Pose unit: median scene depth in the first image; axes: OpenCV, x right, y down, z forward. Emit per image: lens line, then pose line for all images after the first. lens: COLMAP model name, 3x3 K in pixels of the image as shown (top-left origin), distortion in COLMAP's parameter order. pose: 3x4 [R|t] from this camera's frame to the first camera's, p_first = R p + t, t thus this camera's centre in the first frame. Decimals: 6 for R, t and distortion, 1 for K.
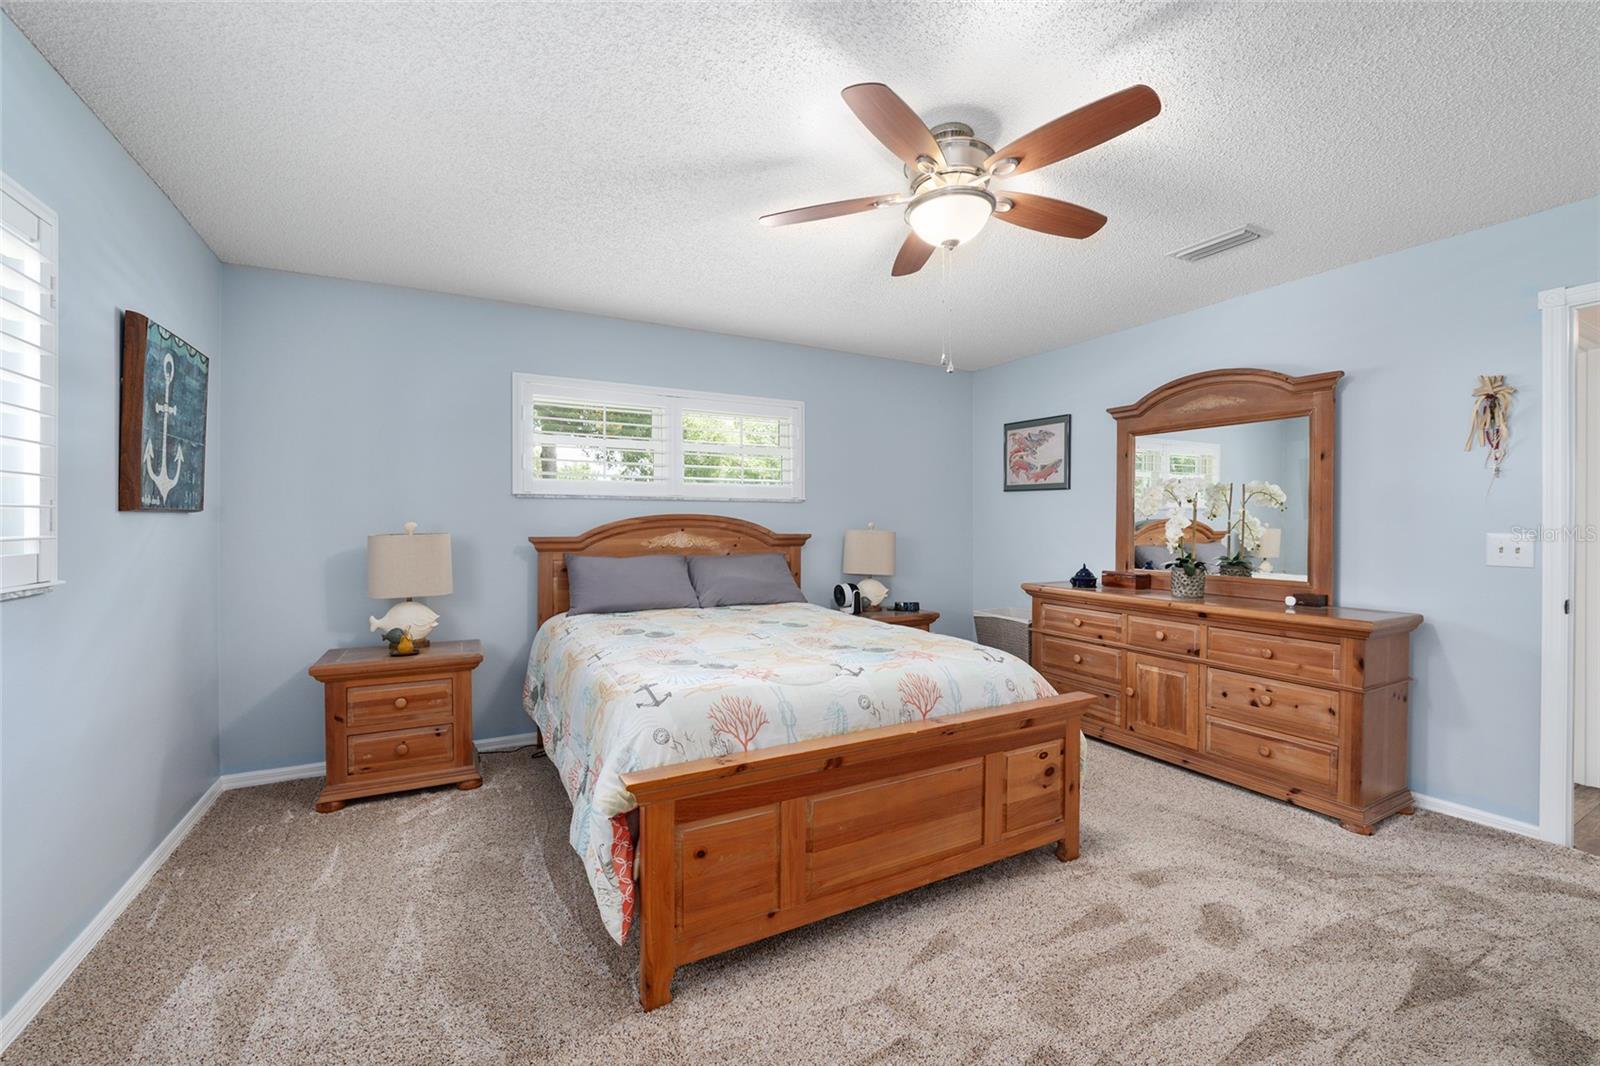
lens RADIAL K [[647.7, 0, 798.1], [0, 647.7, 524.8], [0, 0, 1]] dist [-0.031005, 0.006690]
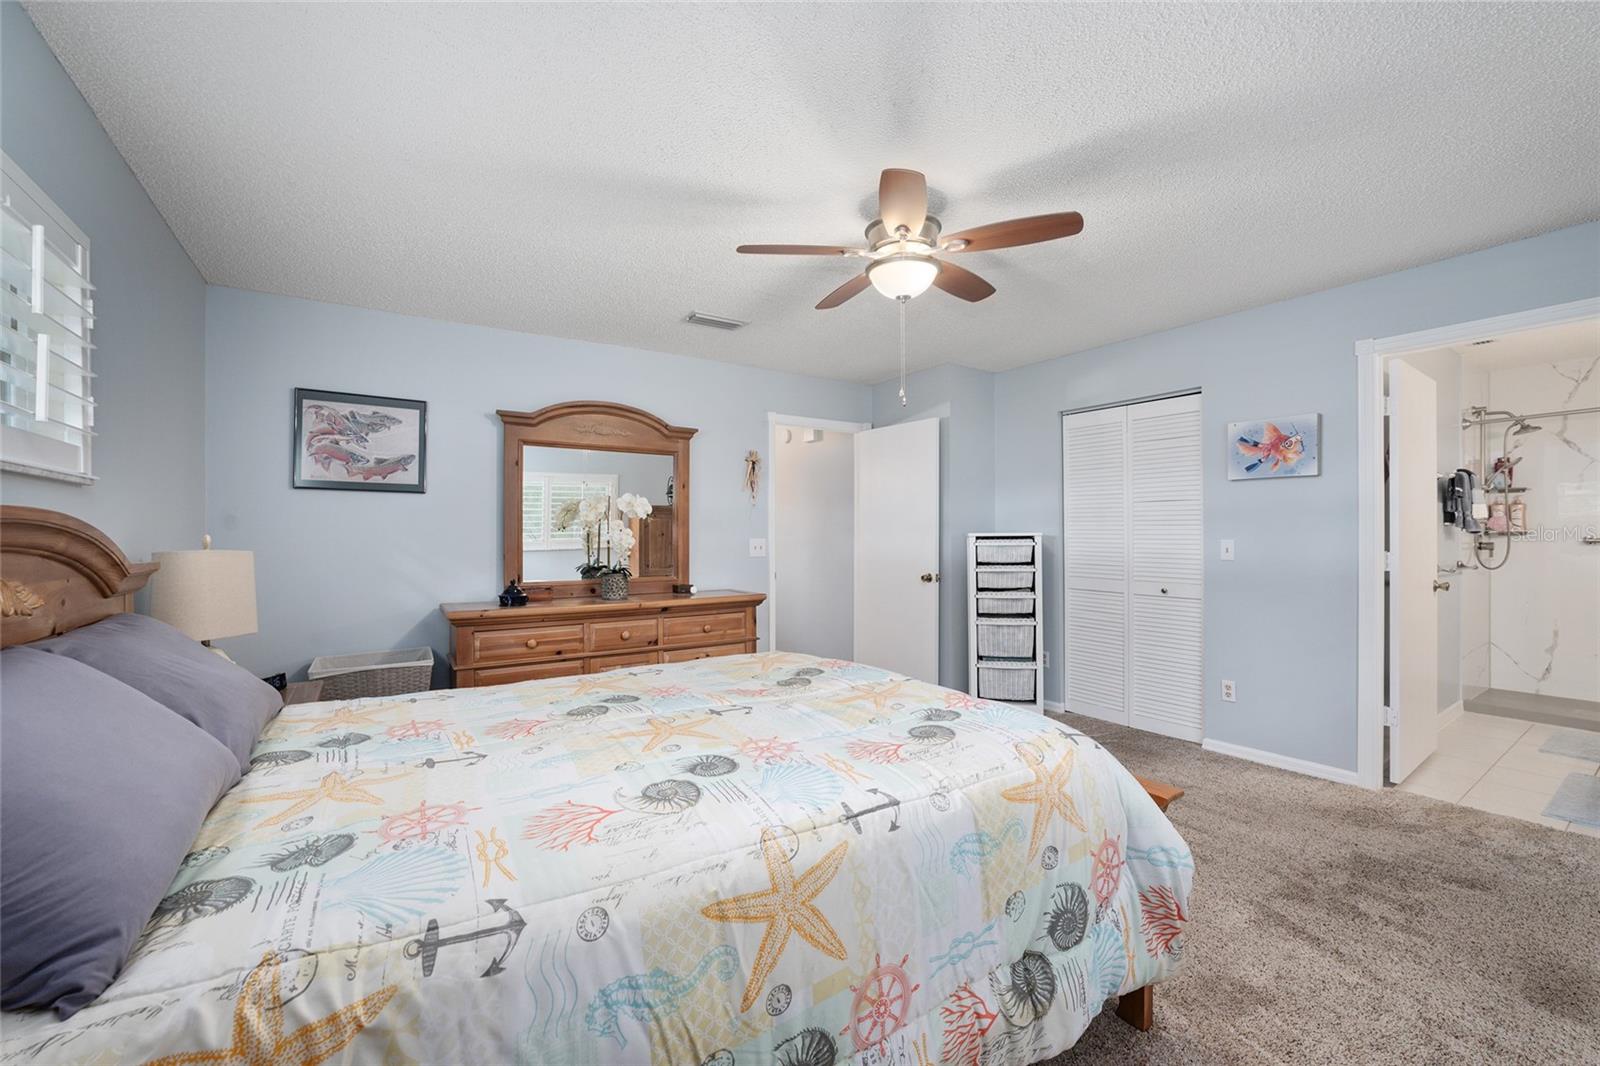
lens RADIAL K [[647.7, 0, 800.3], [0, 647.7, 528.4], [0, 0, 1]] dist [-0.031005, 0.006690]
pose [[-0.089905, 0.005047, 0.995938, -0.481085], [0.006660, 0.999968, -0.004466, -0.004288], [-0.995928, 0.006231, -0.089936, 0.669900]]
